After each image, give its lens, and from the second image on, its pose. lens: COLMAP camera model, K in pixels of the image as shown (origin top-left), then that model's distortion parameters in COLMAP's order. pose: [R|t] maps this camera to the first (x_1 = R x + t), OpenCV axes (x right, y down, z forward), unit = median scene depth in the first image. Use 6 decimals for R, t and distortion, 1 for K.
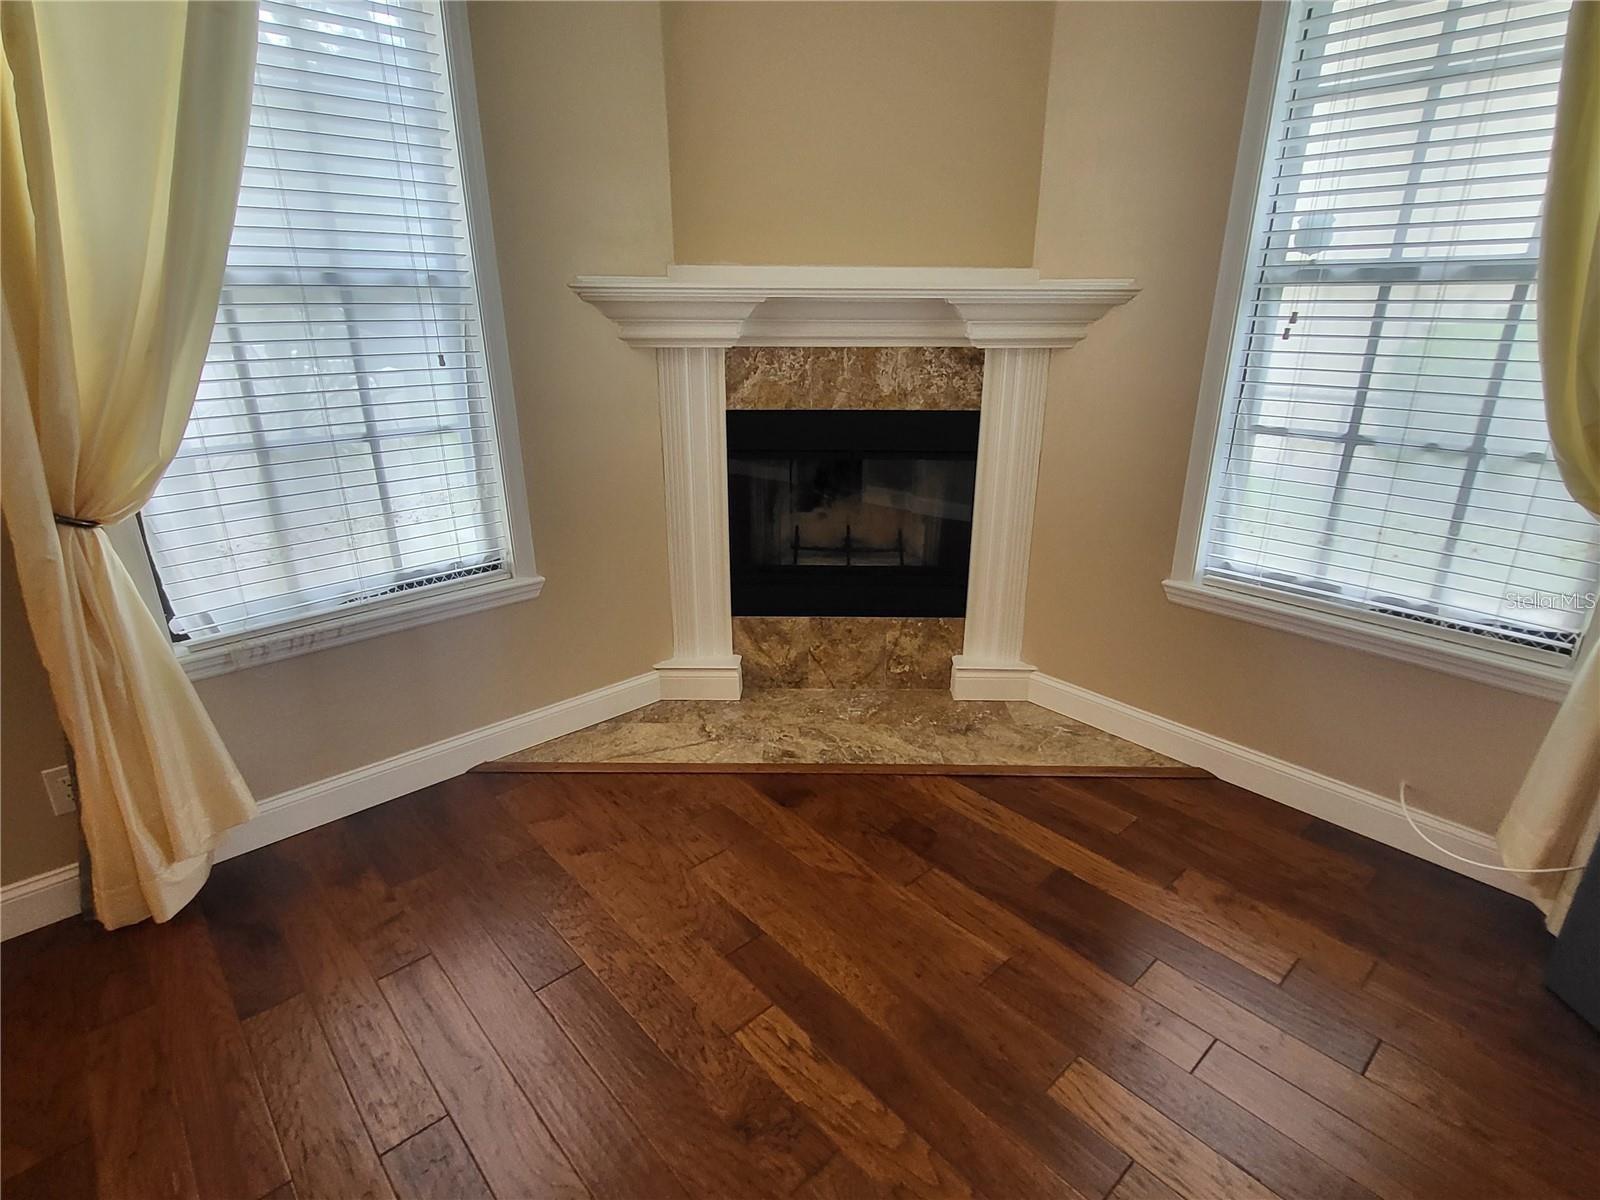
lens RADIAL K [[835.3, 0, 804.4], [0, 835.3, 600.7], [0, 0, 1]] dist [0.003730, -0.000559]
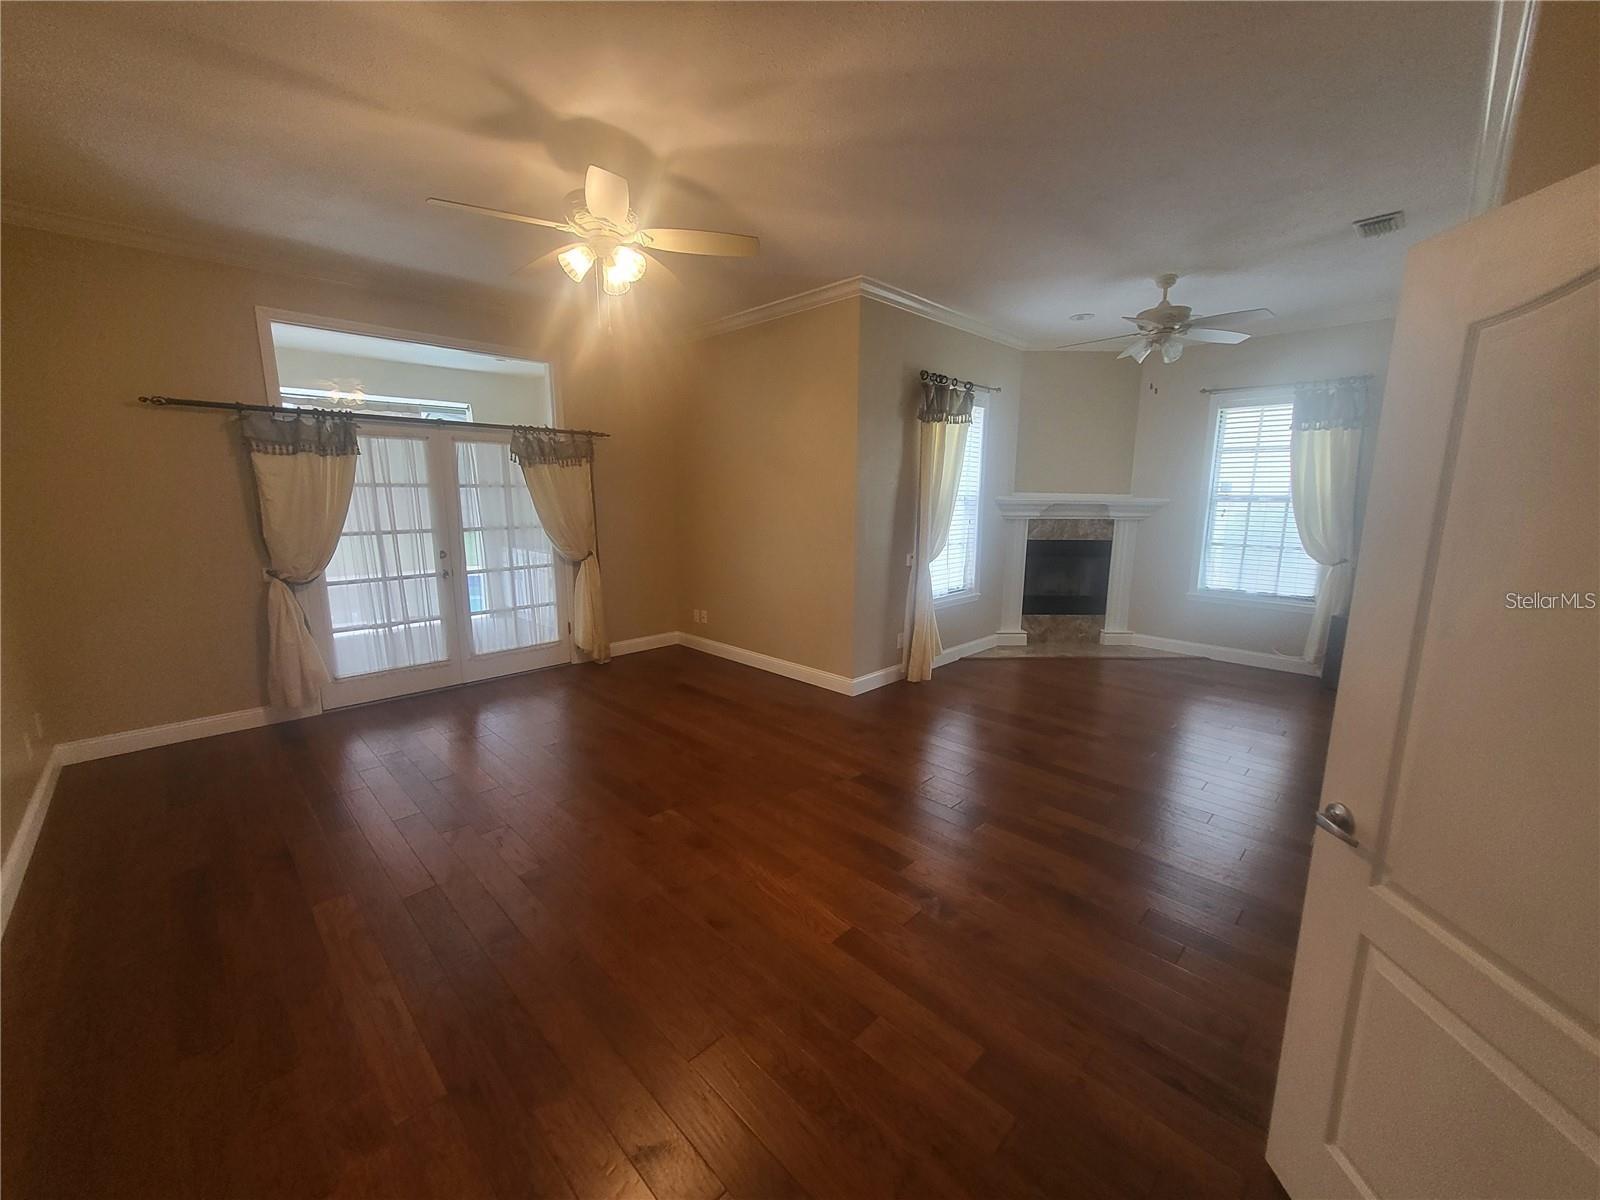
lens RADIAL K [[620.4, 0, 794.8], [0, 620.4, 609.1], [0, 0, 1]] dist [-0.009144, 0.000018]
pose [[0.999177, -0.001228, 0.040532, -1.041227], [0.007883, 0.986355, -0.164444, 0.375781], [-0.039777, 0.164629, 0.985553, -1.105353]]
